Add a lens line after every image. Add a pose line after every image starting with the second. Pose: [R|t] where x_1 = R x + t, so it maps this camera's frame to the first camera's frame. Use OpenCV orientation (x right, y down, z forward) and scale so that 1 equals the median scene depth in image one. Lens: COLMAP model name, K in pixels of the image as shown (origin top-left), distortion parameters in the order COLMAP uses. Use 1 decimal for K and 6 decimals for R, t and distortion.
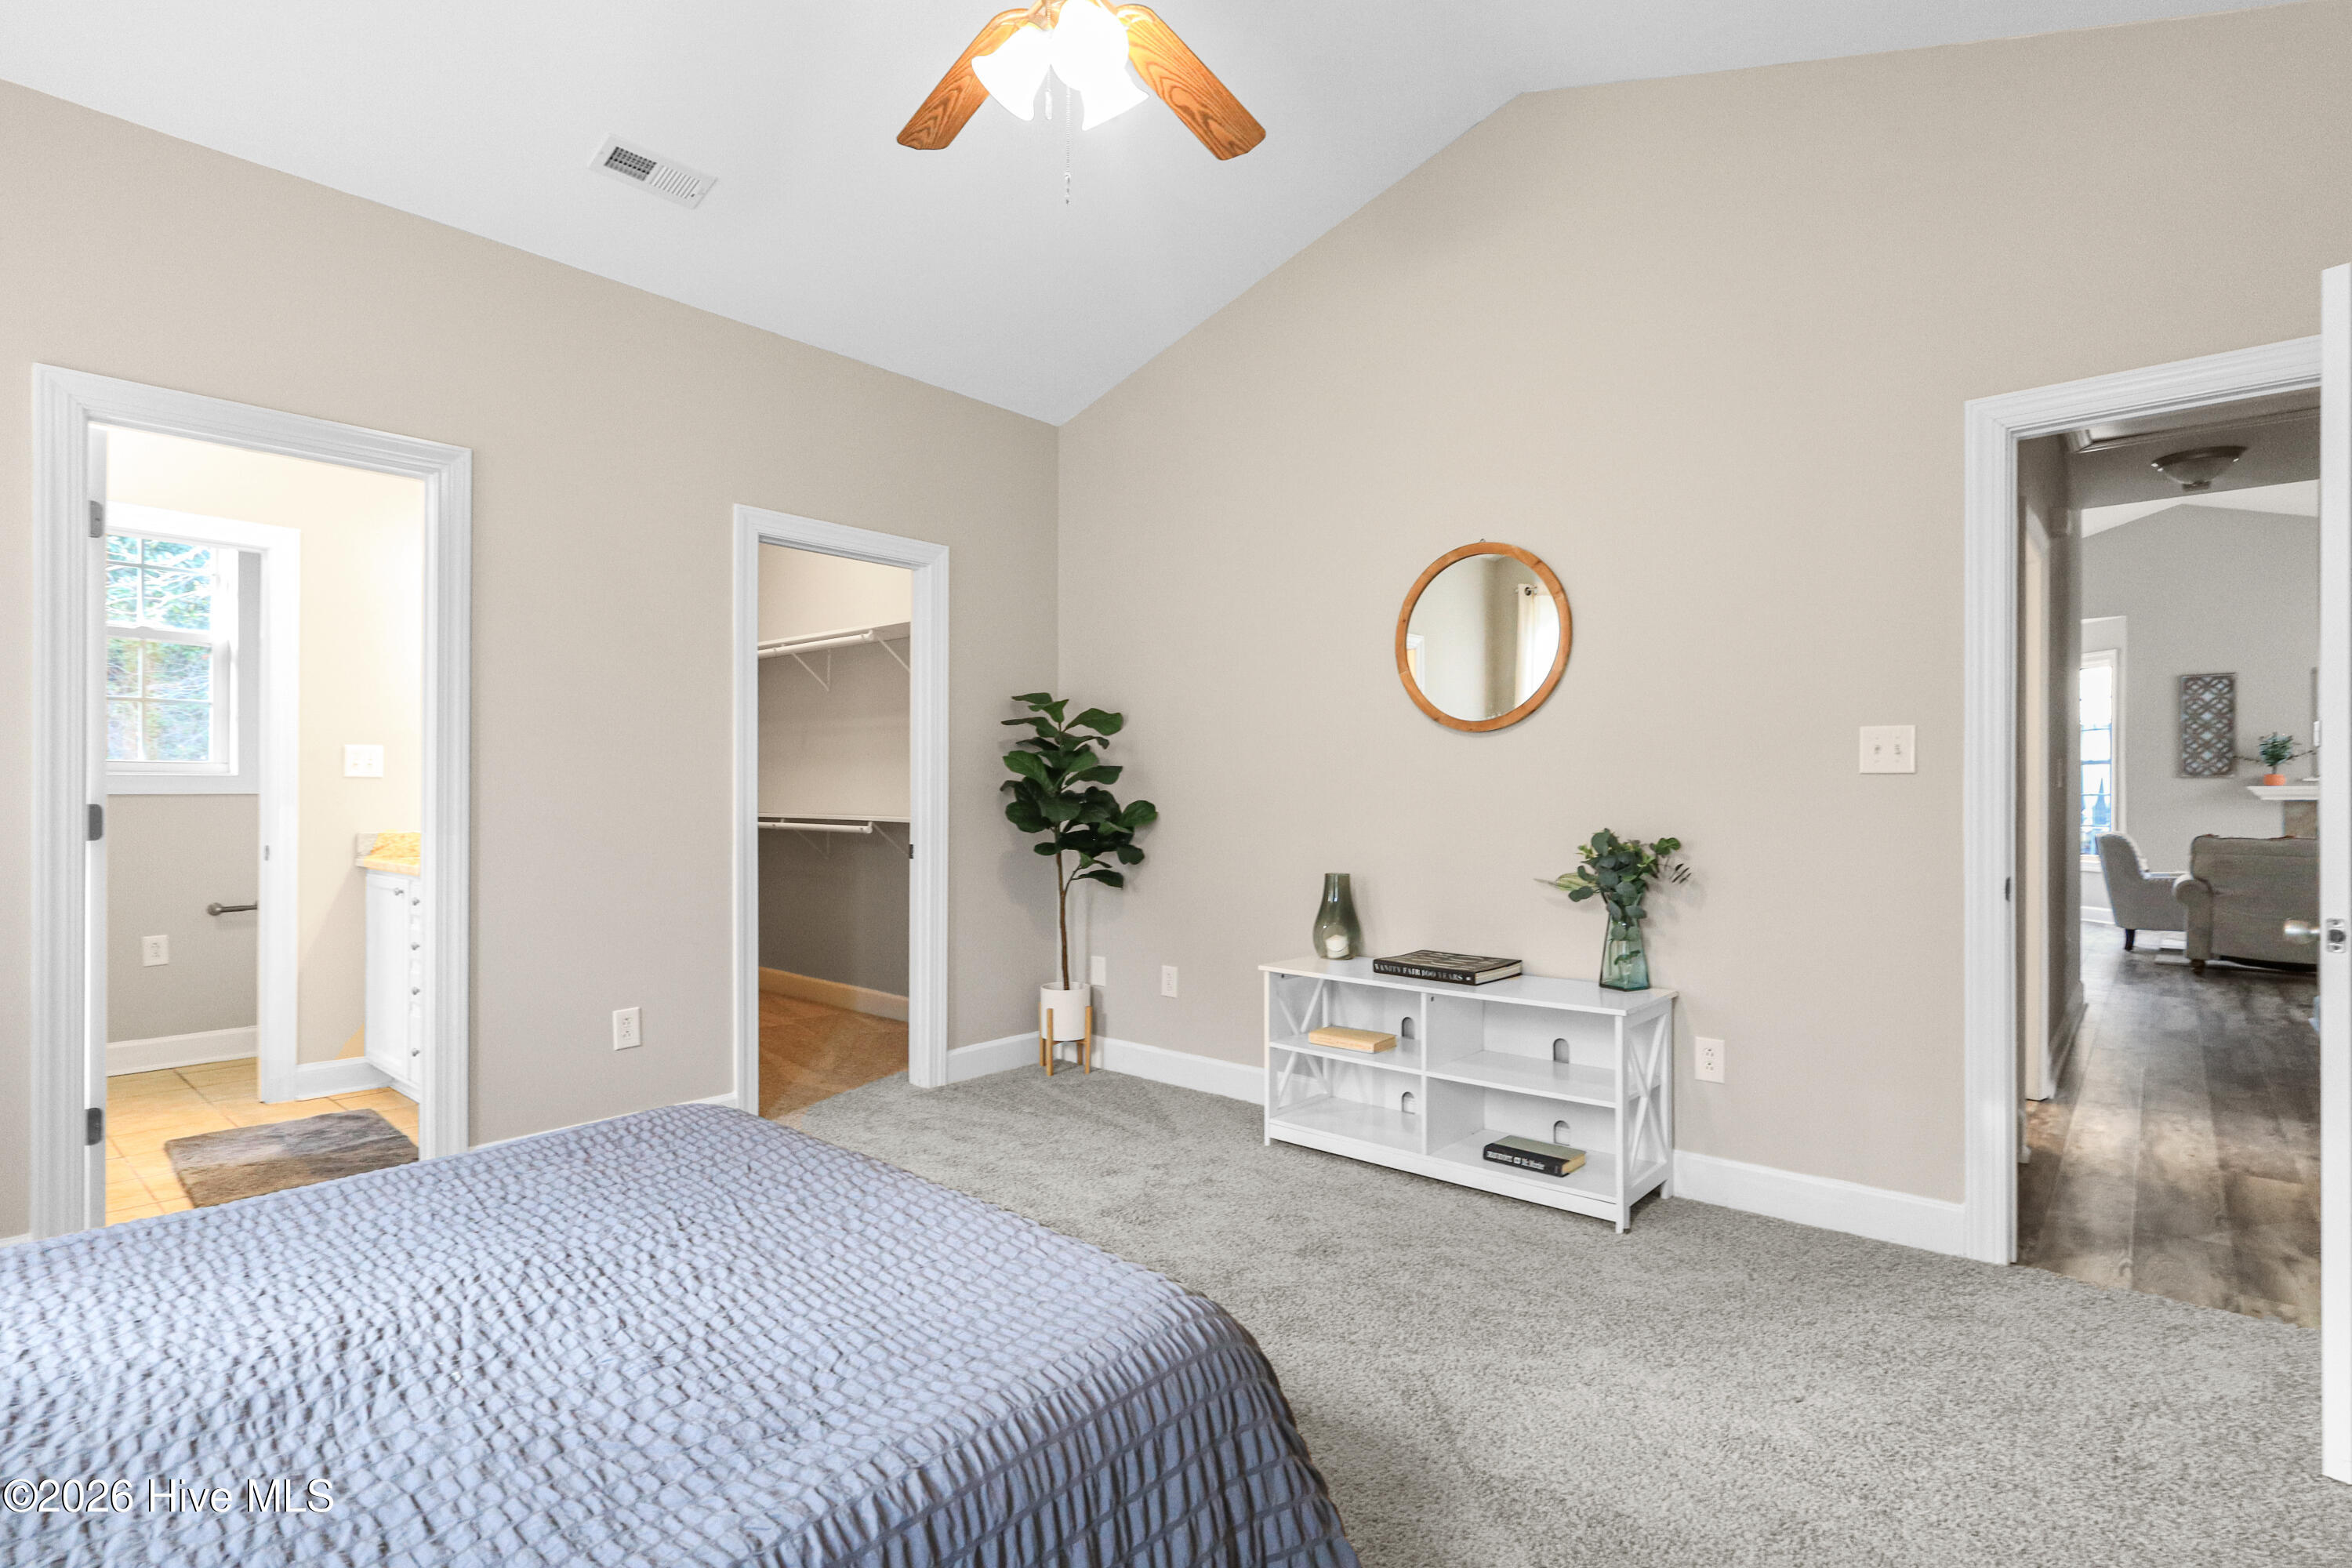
lens RADIAL K [[1156.4, 0, 1179.5], [0, 1156.4, 779.8], [0, 0, 1]] dist [0.000867, 0.000174]
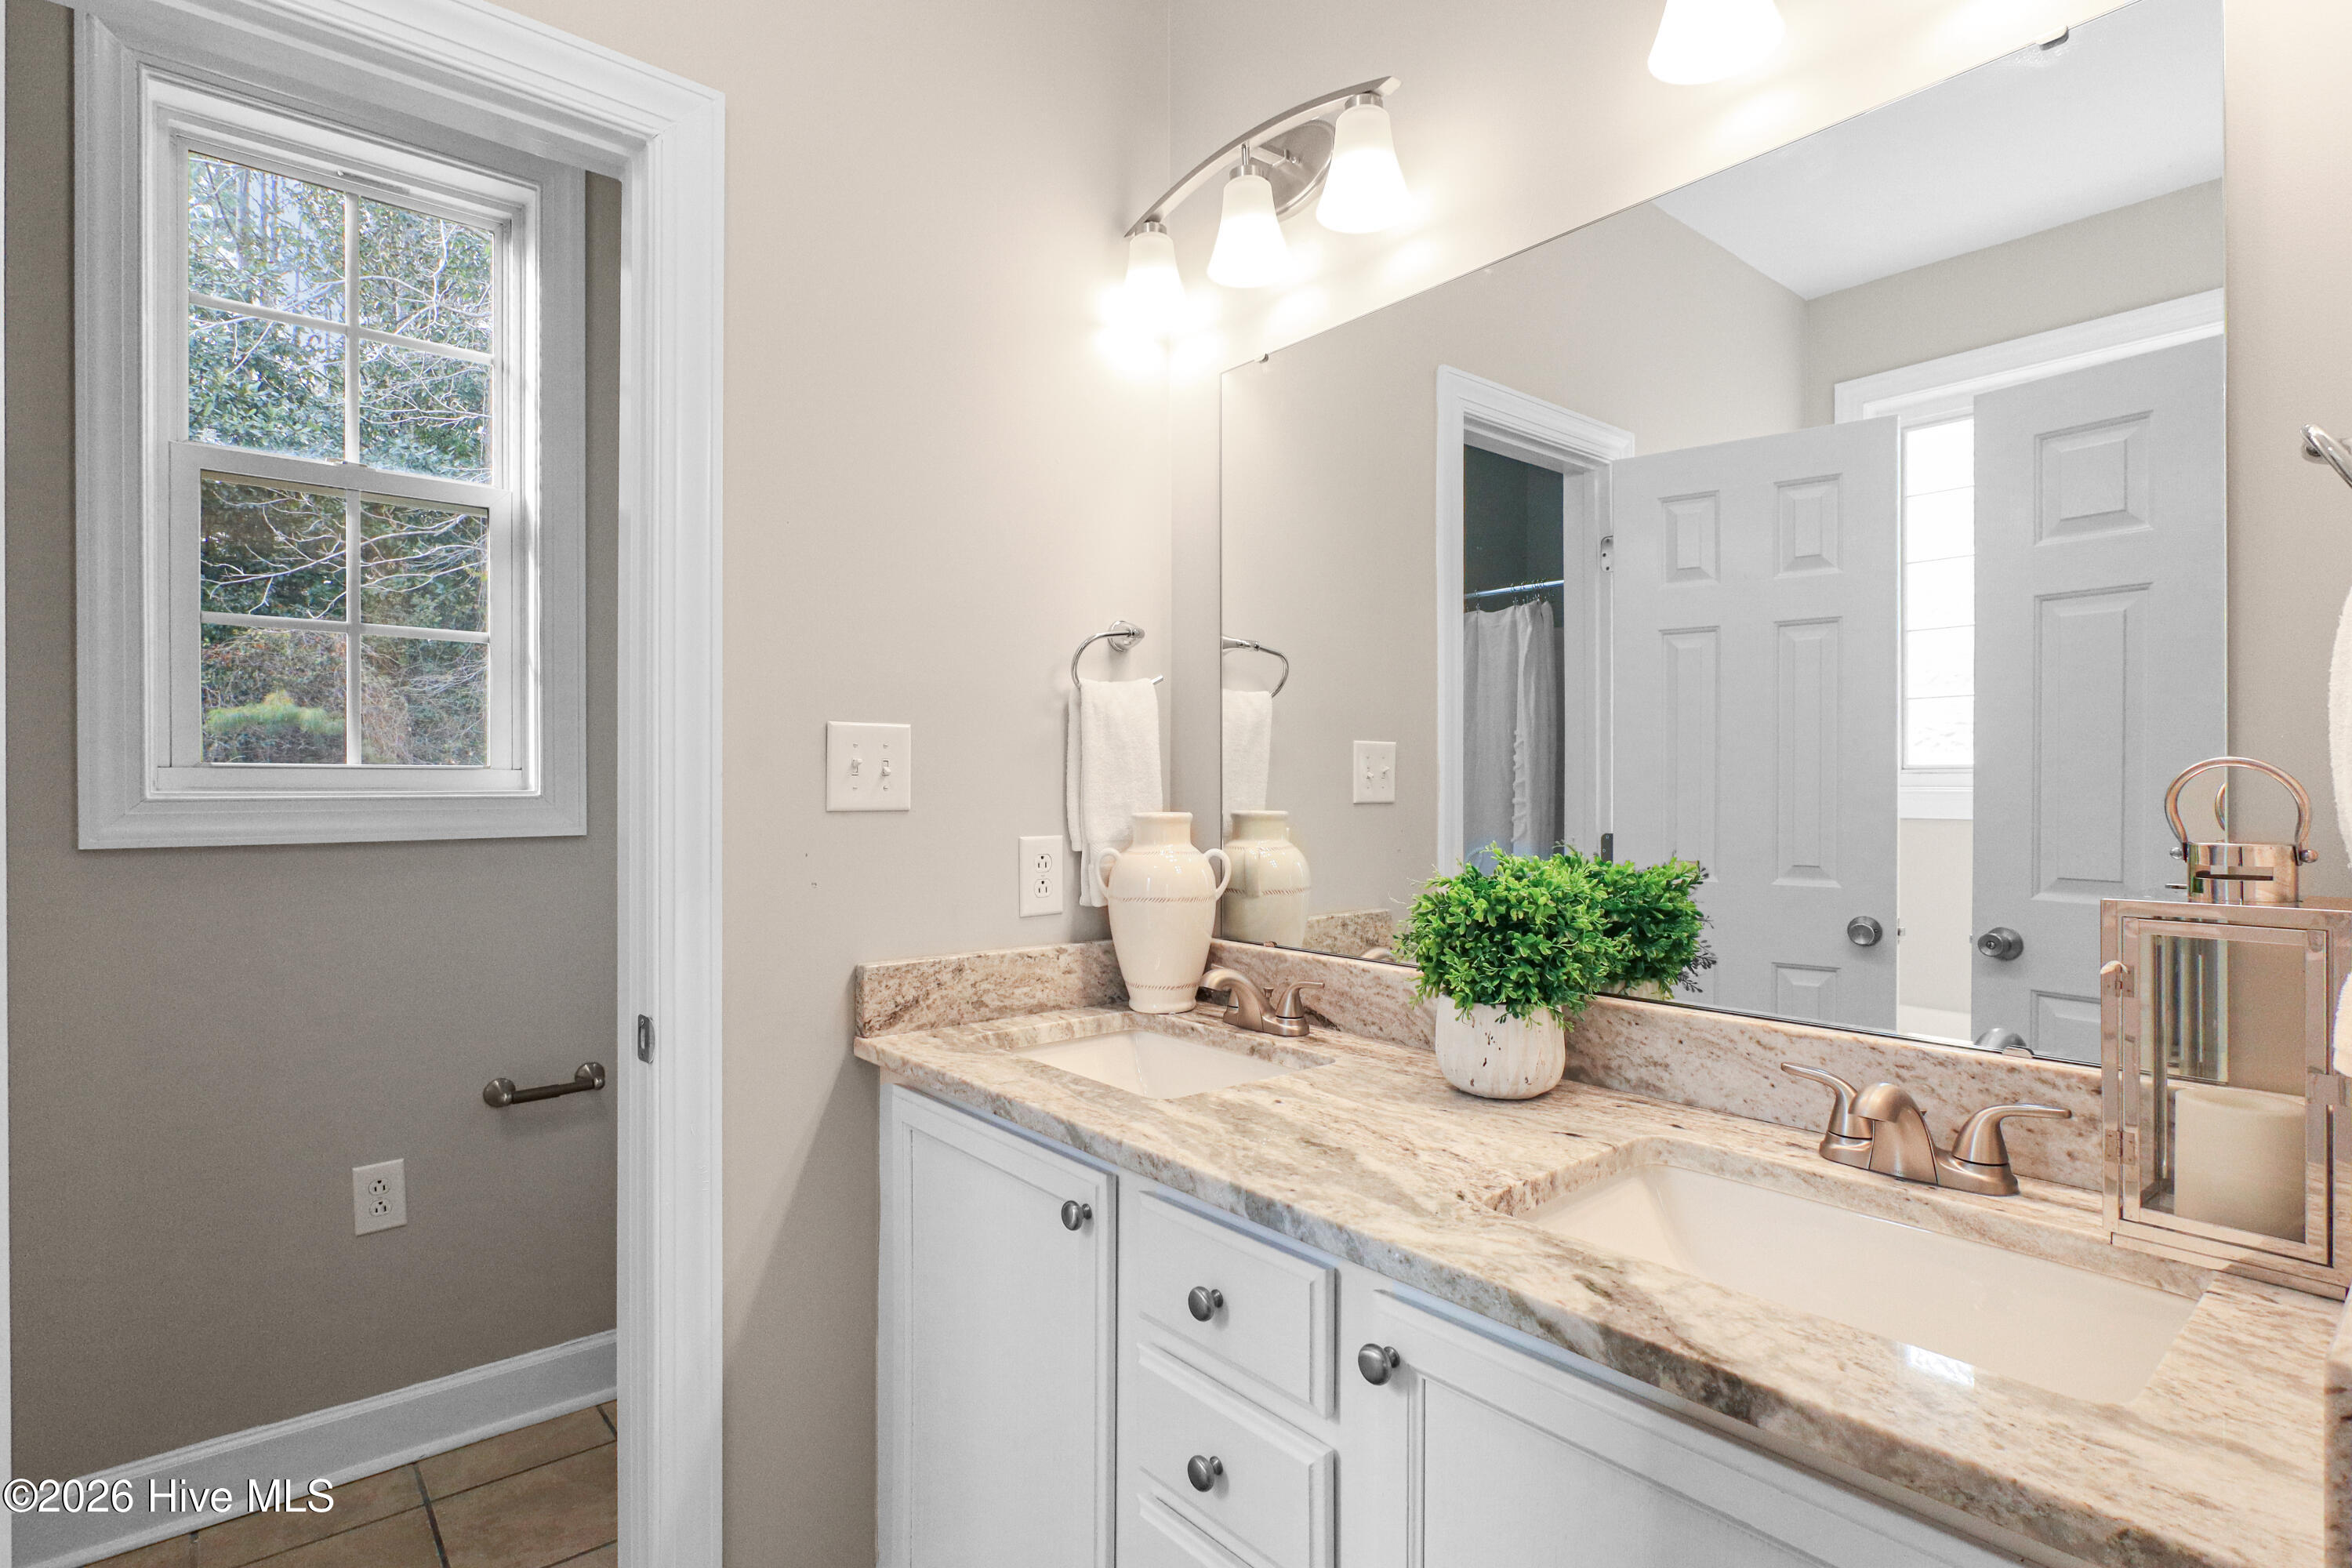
lens RADIAL K [[1156.4, 0, 1172.7], [0, 1156.4, 791.7], [0, 0, 1]] dist [0.000867, 0.000174]
pose [[0.987005, -0.000044, -0.160687, -0.535769], [0.001148, 0.999976, 0.006780, -0.009220], [0.160683, -0.006877, 0.986982, 0.638422]]
